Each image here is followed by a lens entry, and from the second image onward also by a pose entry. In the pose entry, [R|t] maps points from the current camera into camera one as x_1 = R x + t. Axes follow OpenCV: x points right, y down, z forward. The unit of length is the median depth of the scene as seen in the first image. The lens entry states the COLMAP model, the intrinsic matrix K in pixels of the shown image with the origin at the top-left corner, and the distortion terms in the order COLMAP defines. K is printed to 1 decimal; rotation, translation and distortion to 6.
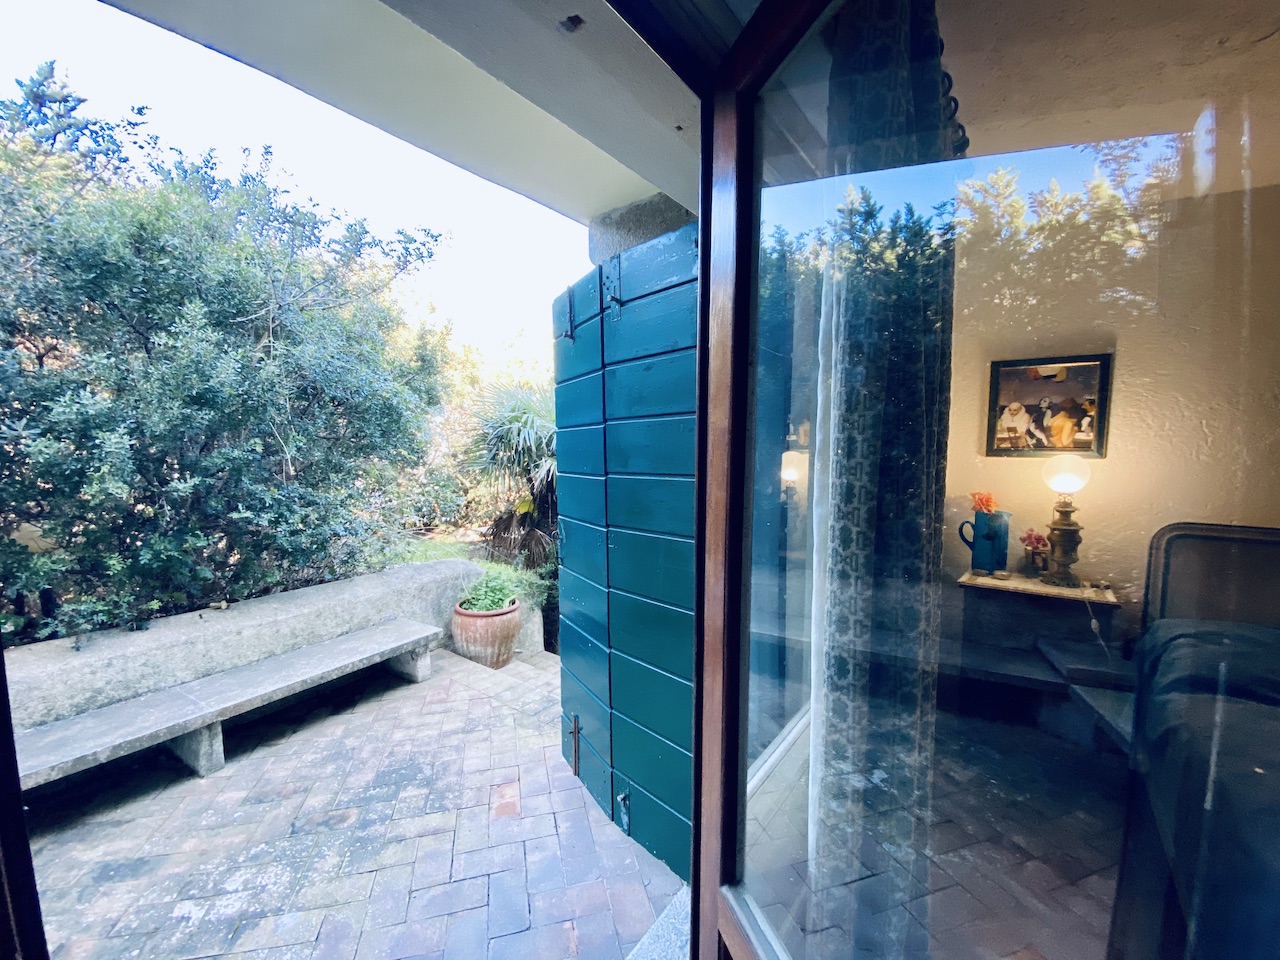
lens RADIAL K [[508.4, 0, 640.0], [0, 508.4, 480.0], [0, 0, 1]] dist [0.064551, -0.043122]
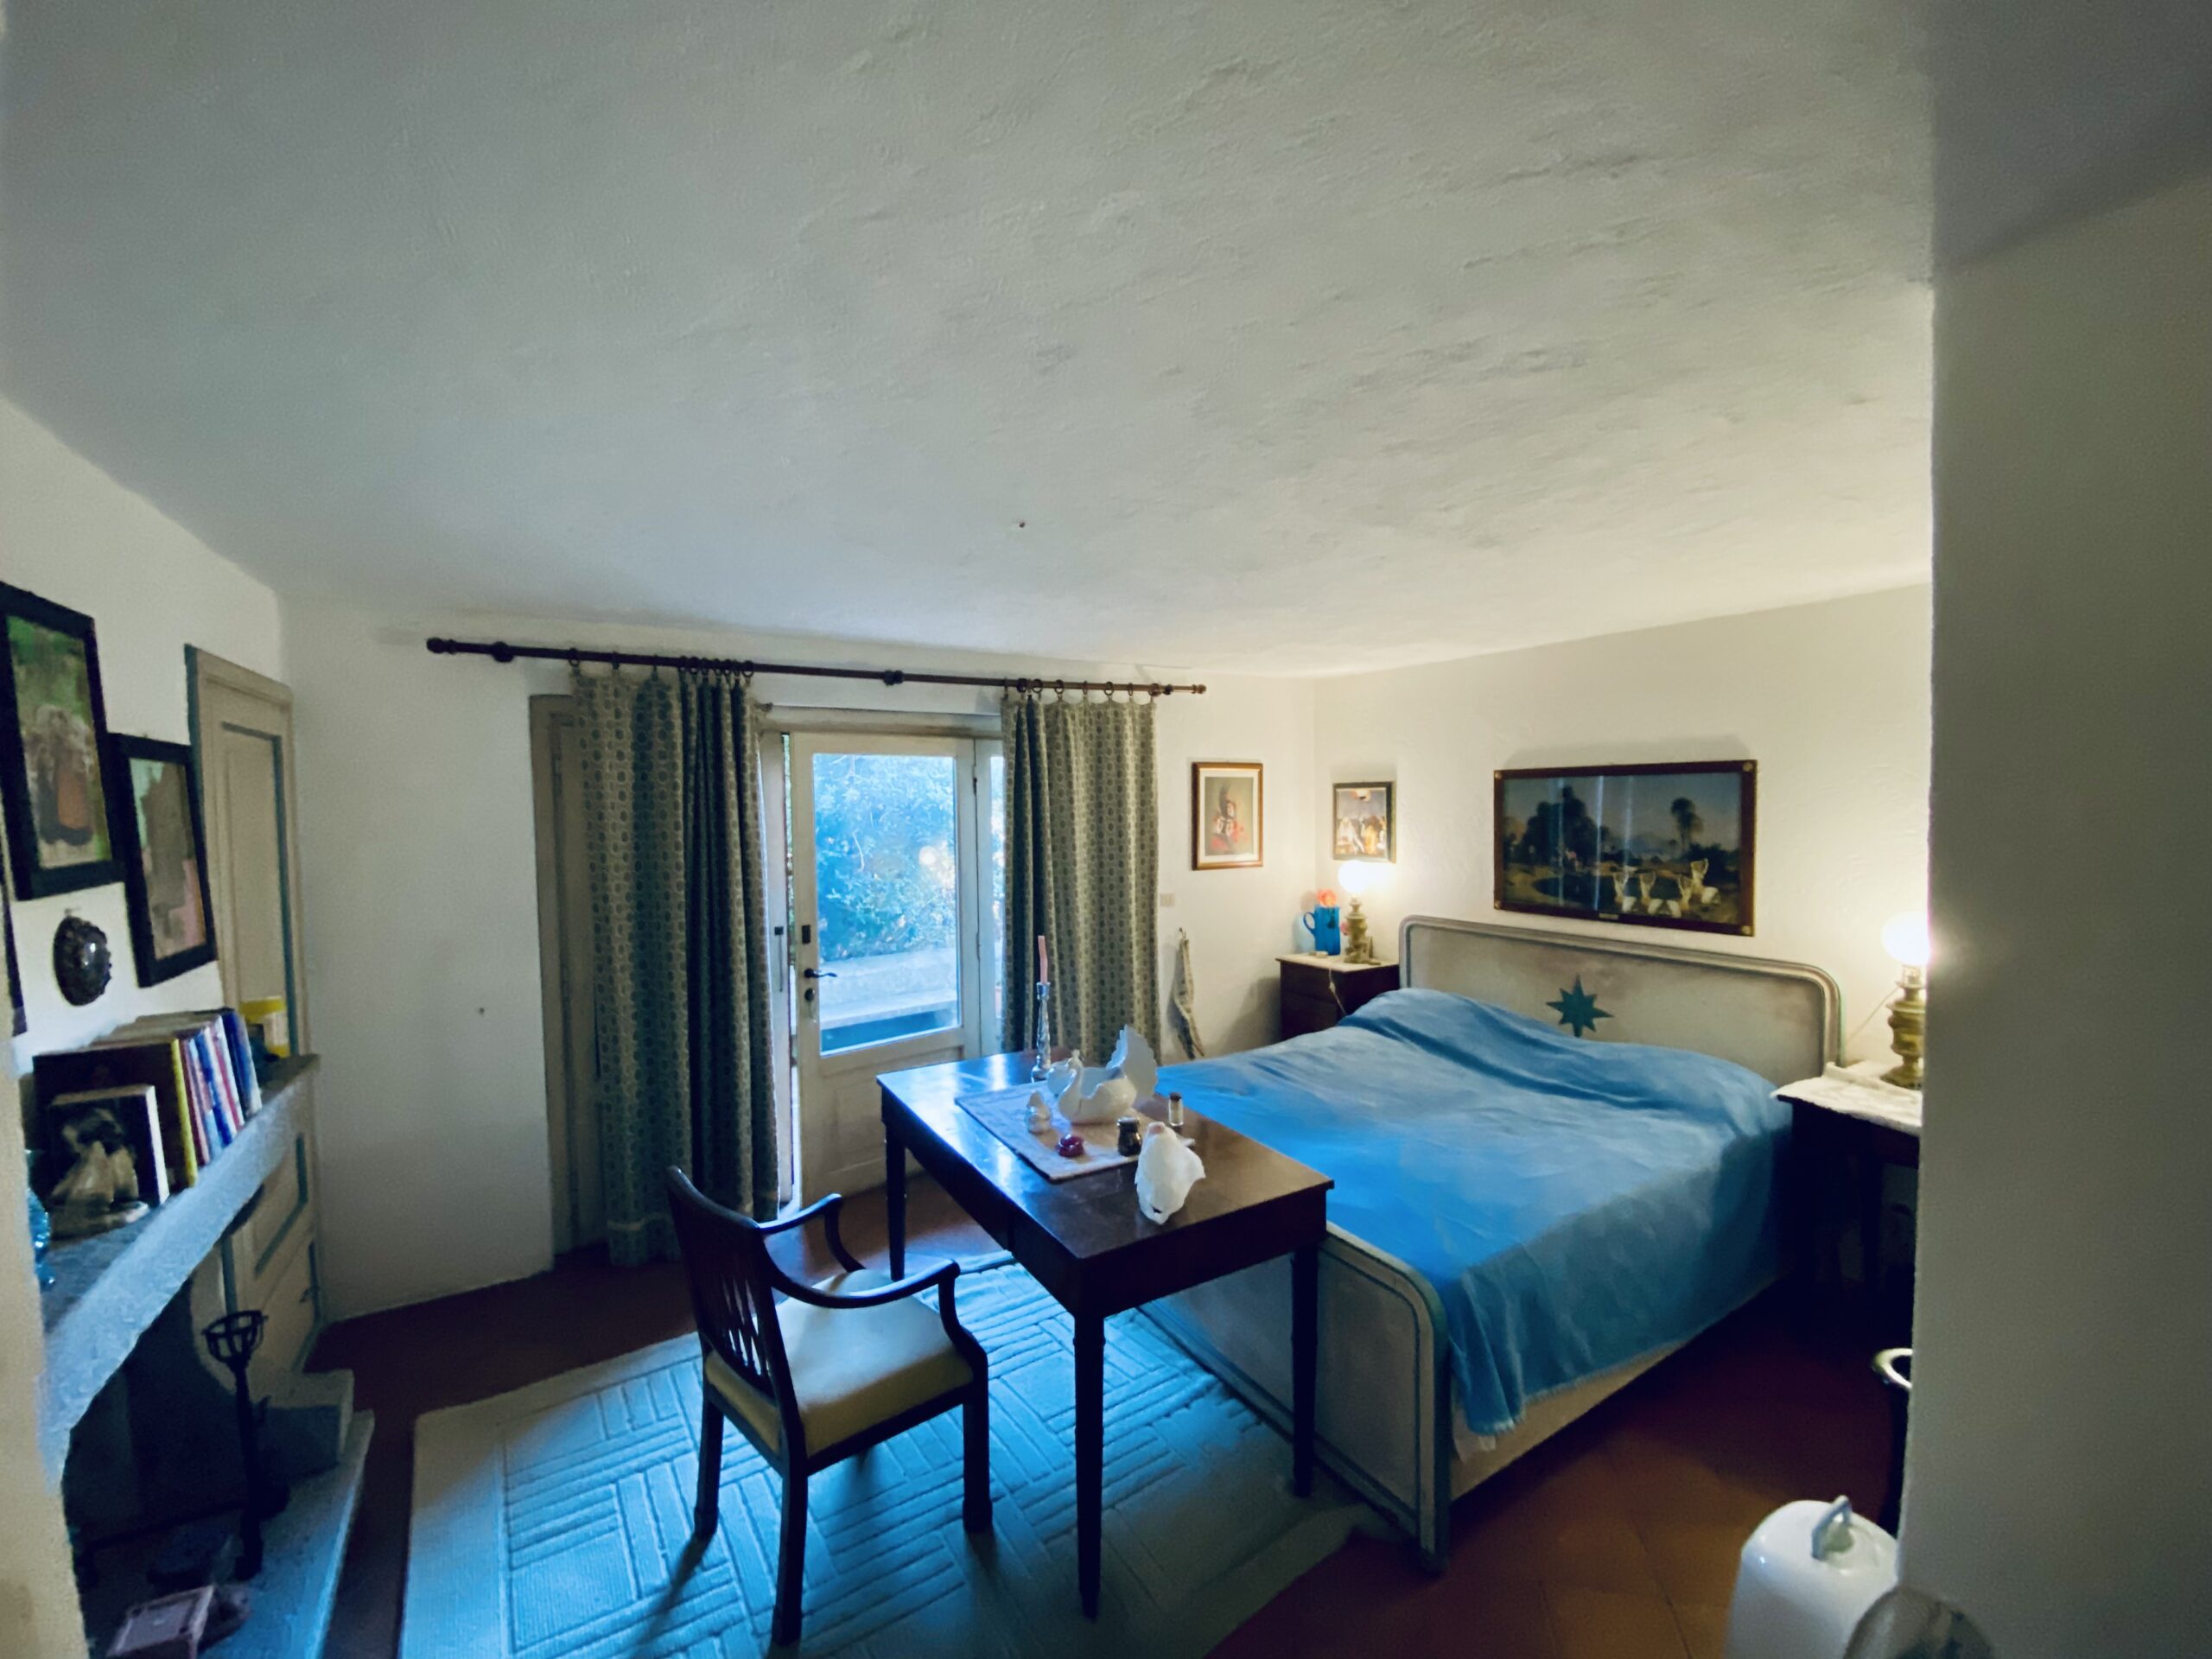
lens RADIAL K [[878.6, 0, 1106.0], [0, 878.6, 829.5], [0, 0, 1]] dist [0.064551, -0.043122]
pose [[0.928147, -0.004988, -0.372179, 0.964678], [-0.010889, 0.999118, -0.040547, -0.028511], [0.372053, 0.041686, 0.927275, -1.142292]]
